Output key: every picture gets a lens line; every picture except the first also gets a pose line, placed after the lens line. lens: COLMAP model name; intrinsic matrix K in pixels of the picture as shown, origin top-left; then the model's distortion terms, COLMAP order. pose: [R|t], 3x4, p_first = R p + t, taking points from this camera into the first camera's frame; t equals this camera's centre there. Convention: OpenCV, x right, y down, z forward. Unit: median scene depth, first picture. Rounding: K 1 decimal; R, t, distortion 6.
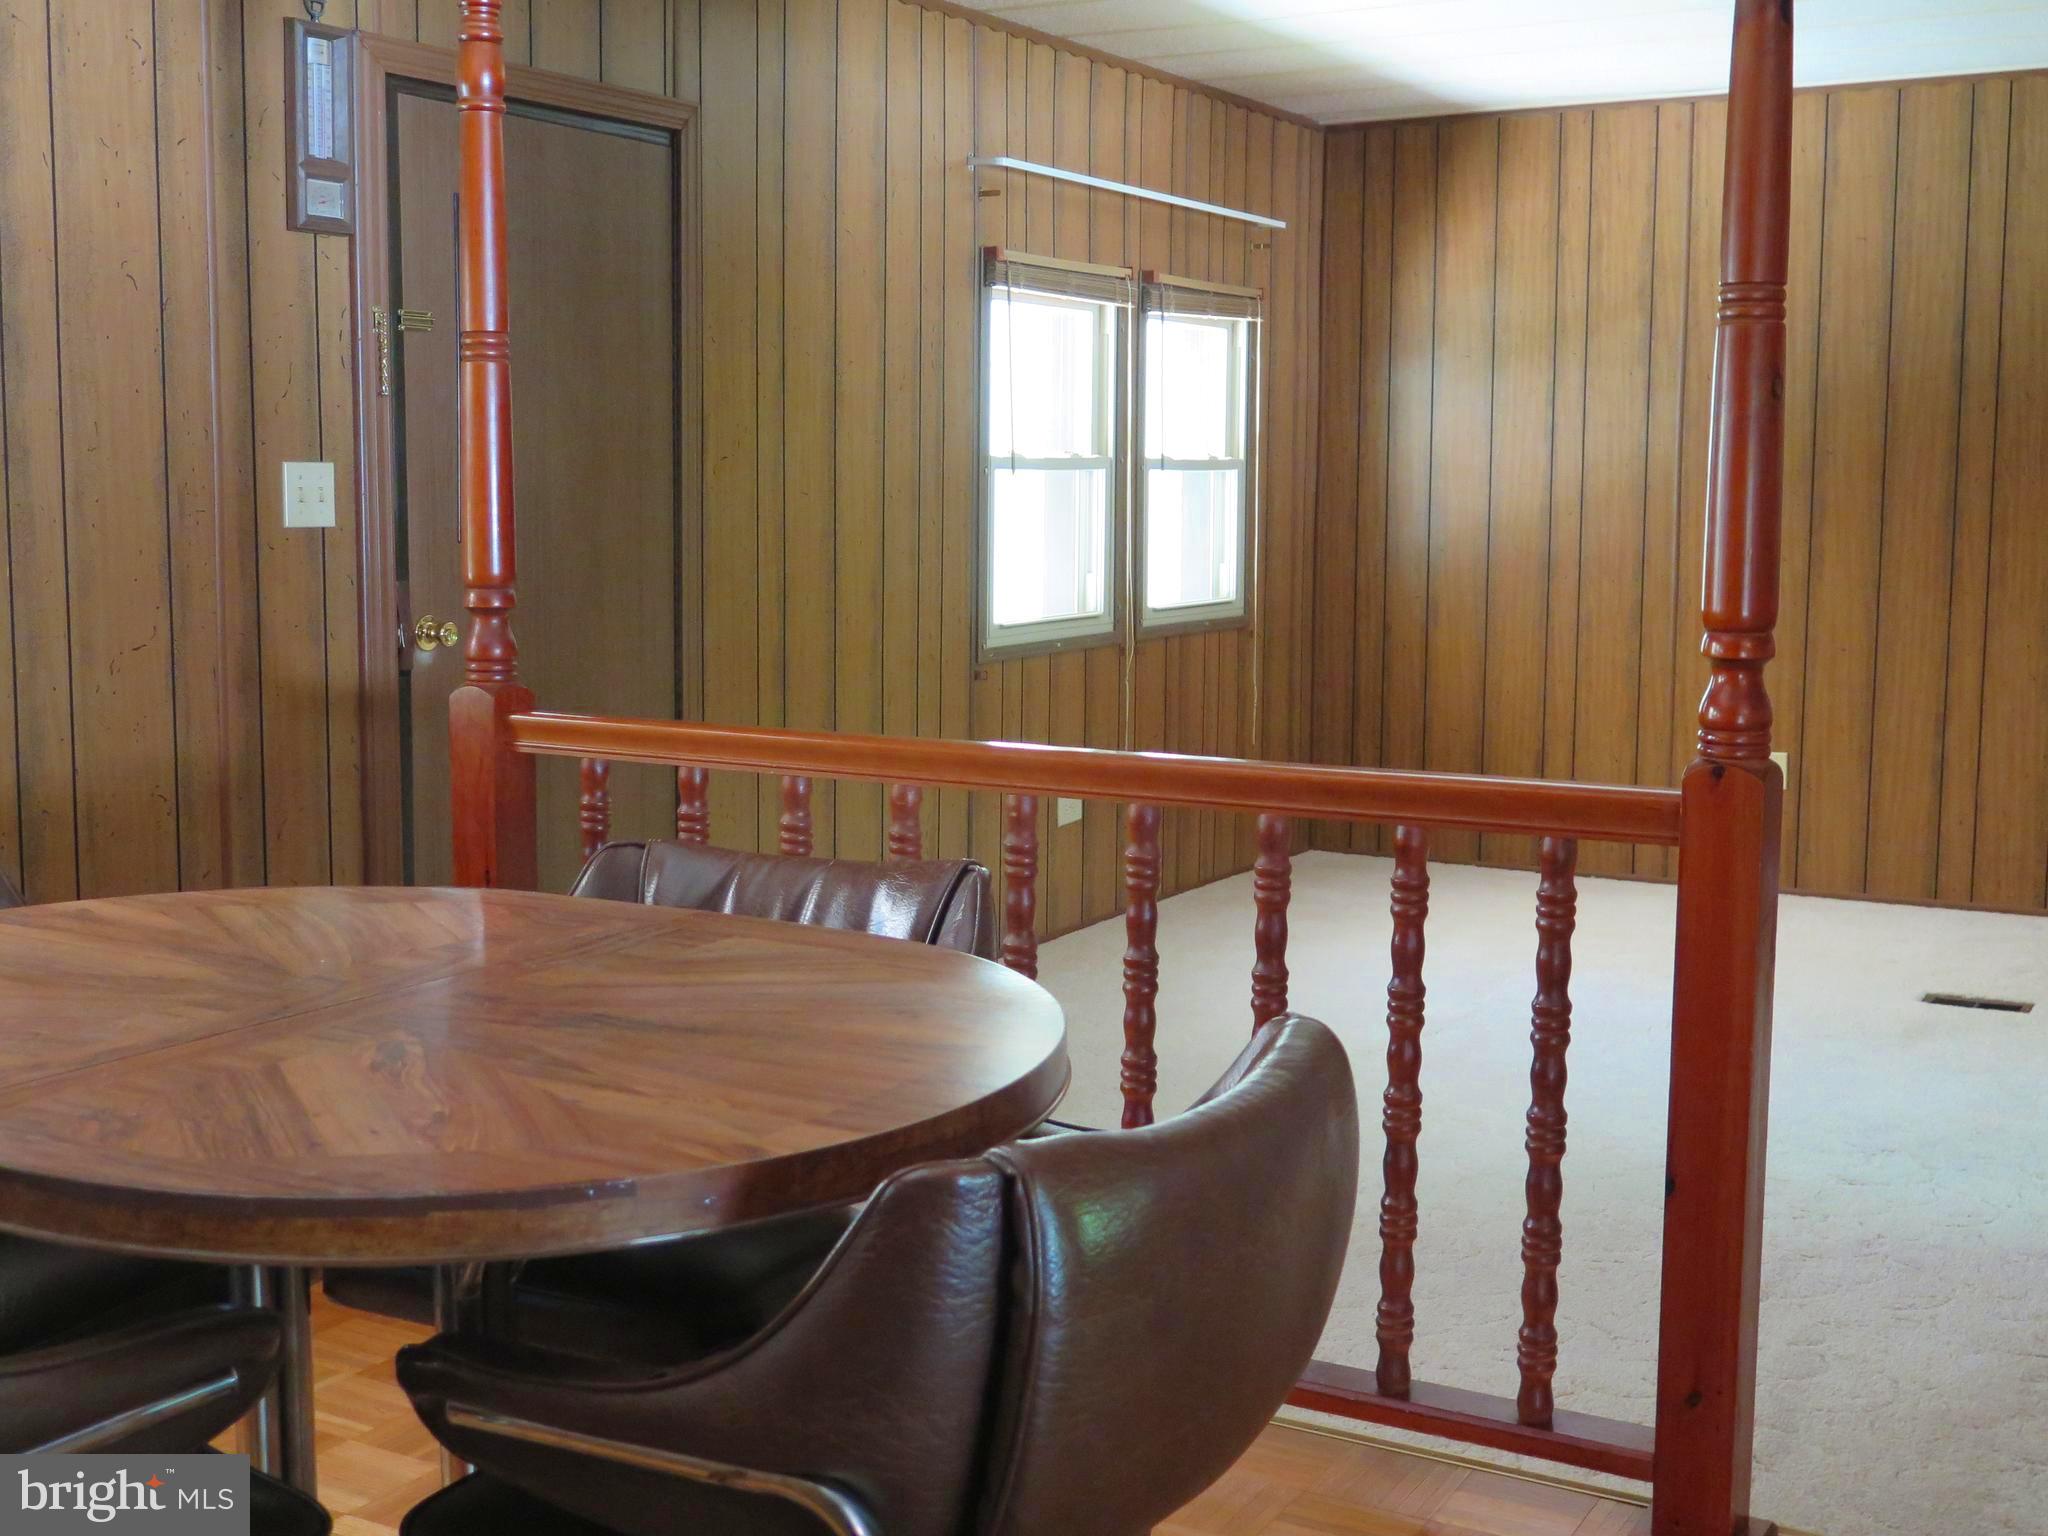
lens RADIAL K [[2337.2, 0, 1029.9], [0, 2337.2, 760.1], [0, 0, 1]] dist [-0.014022, 0.000000]
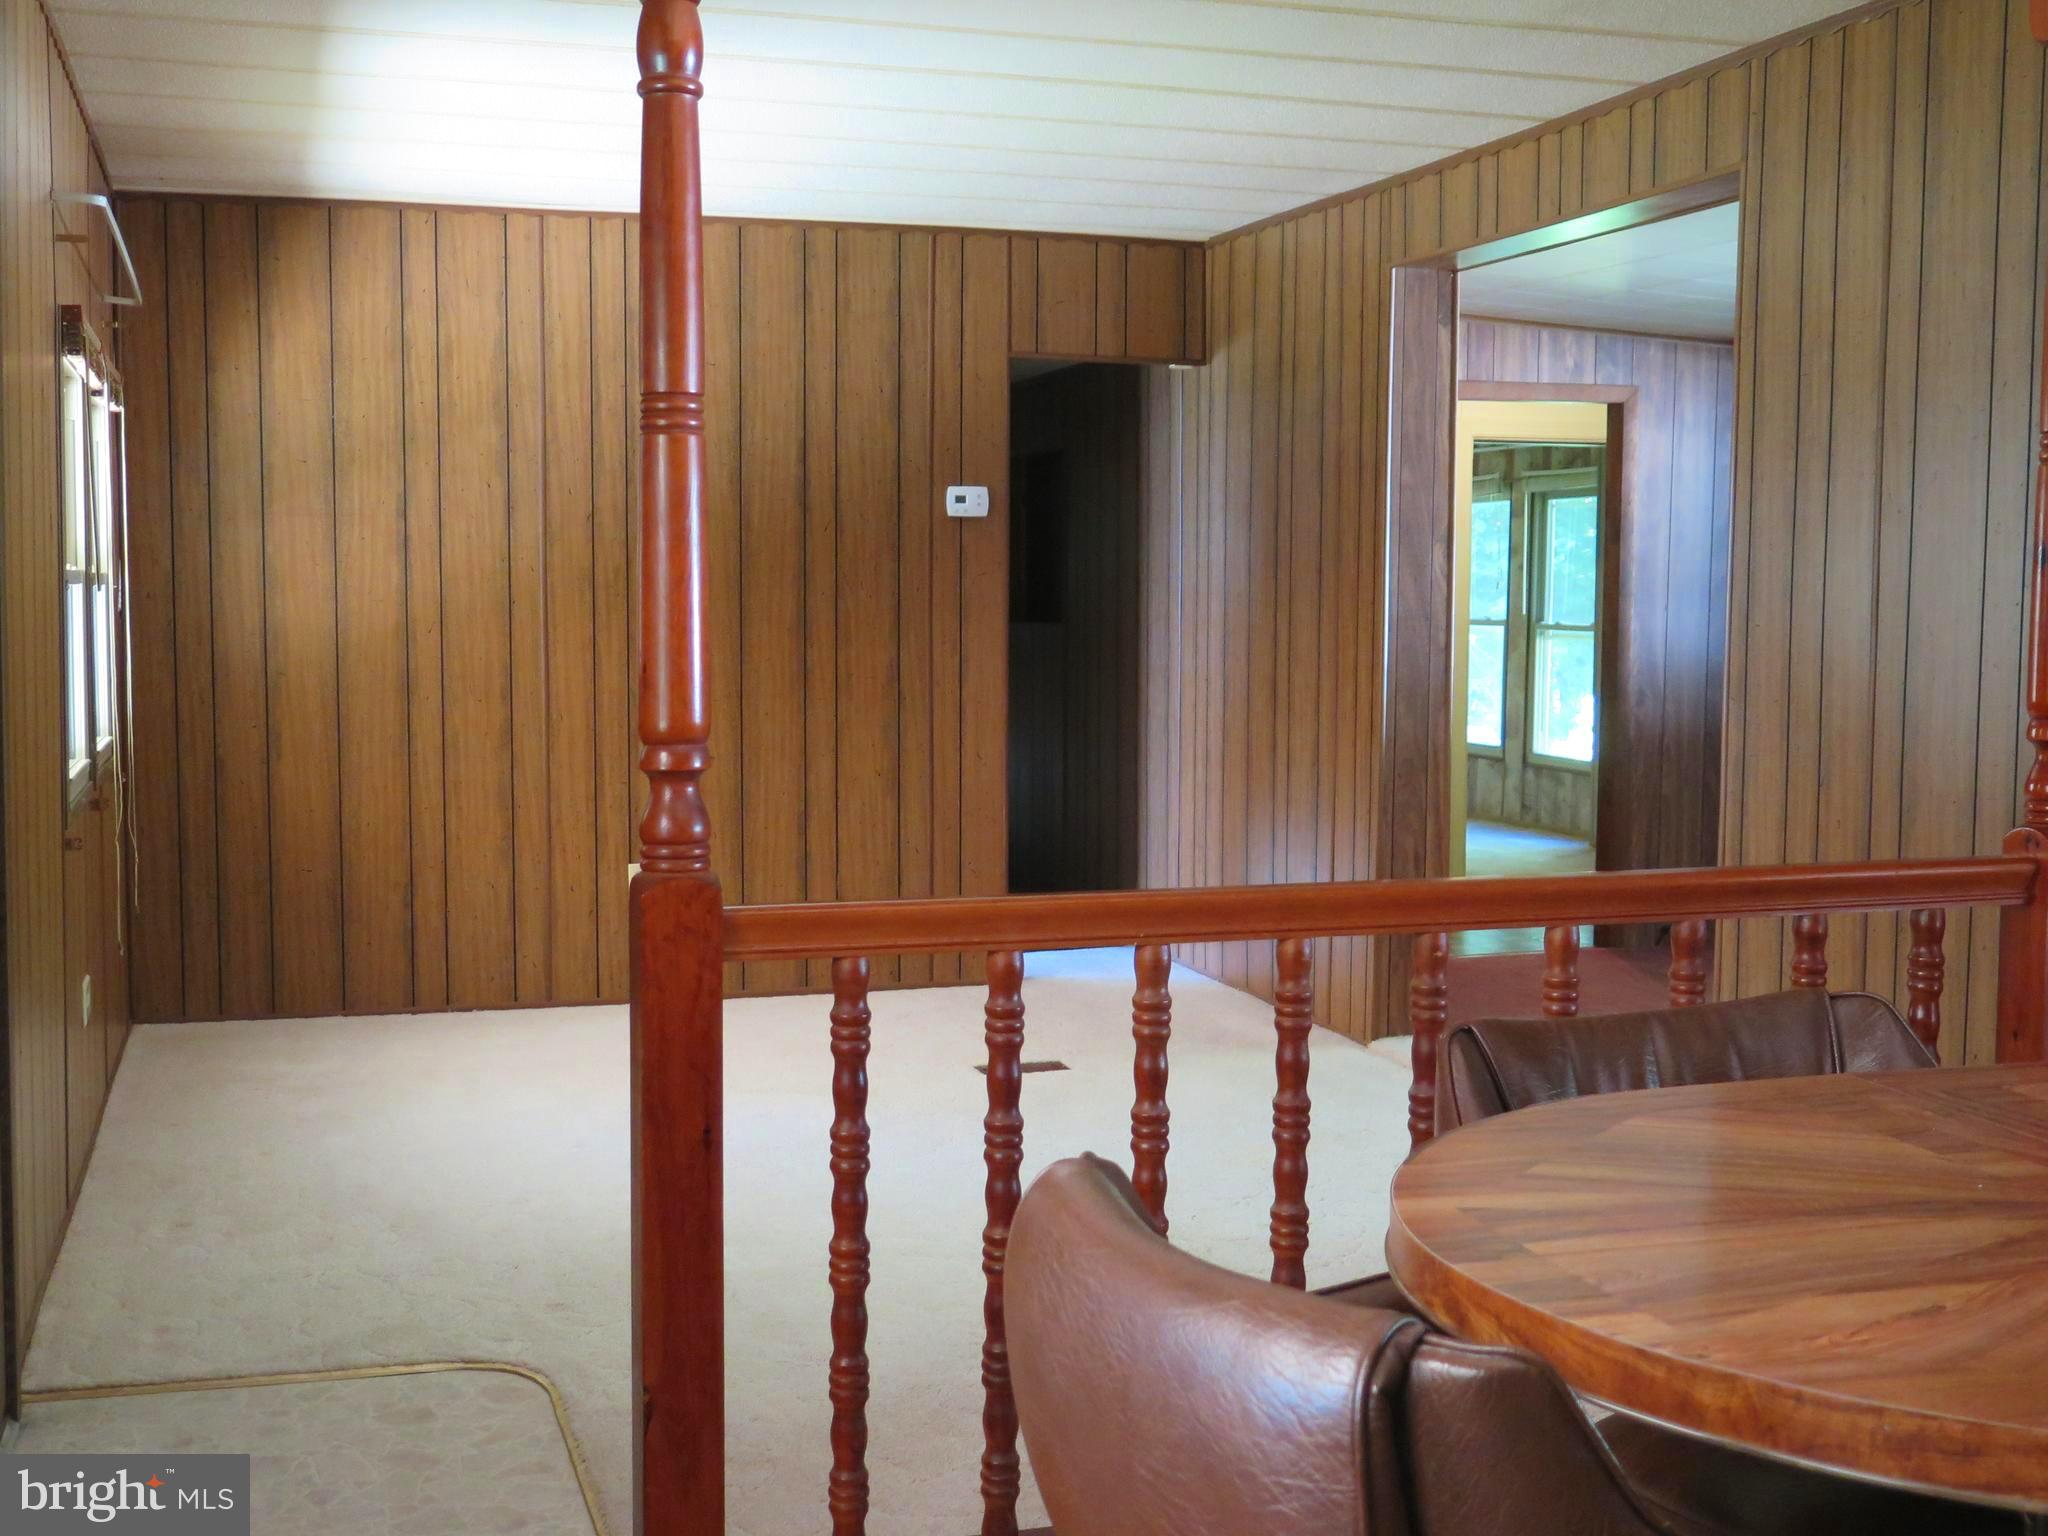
lens RADIAL K [[2337.2, 0, 1024.5], [0, 2337.2, 763.4], [0, 0, 1]] dist [-0.014022, 0.000000]
pose [[0.684270, -0.054442, 0.727193, -0.323765], [0.089107, 0.995979, -0.009283, -0.023963], [-0.723764, 0.071150, 0.686370, 0.197649]]
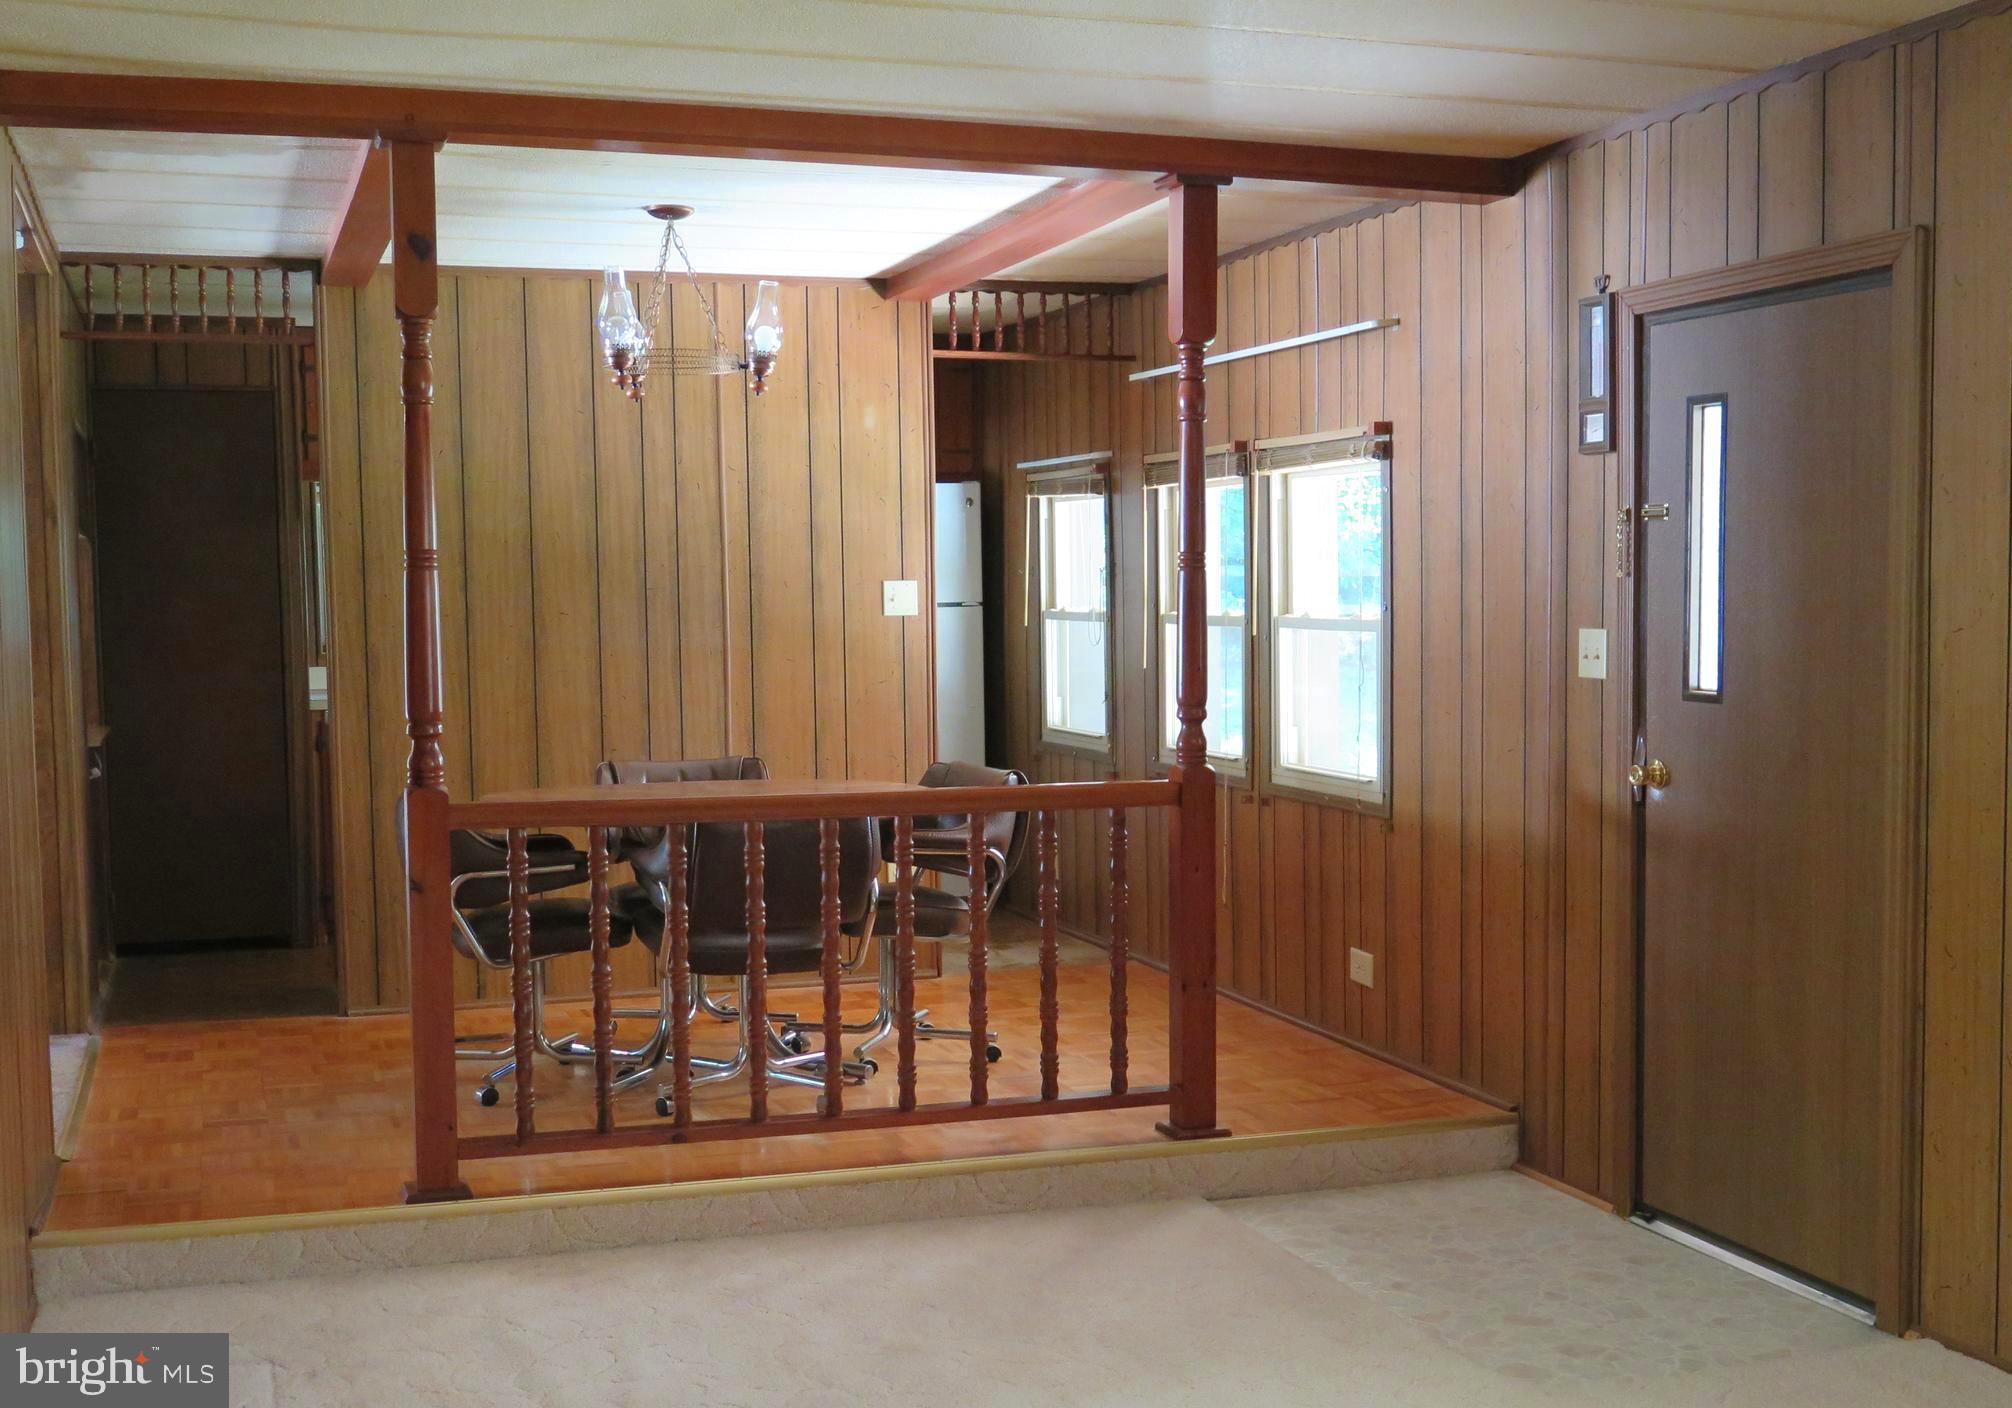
lens RADIAL K [[2365.1, 0, 1005.8], [0, 2365.1, 702.1], [0, 0, 1]] dist [-0.022653, 0.000000]
pose [[-0.673333, 0.002886, -0.739333, 0.504900], [-0.123017, 0.985616, 0.115883, -0.113284], [0.729033, 0.168978, -0.663293, 0.934983]]
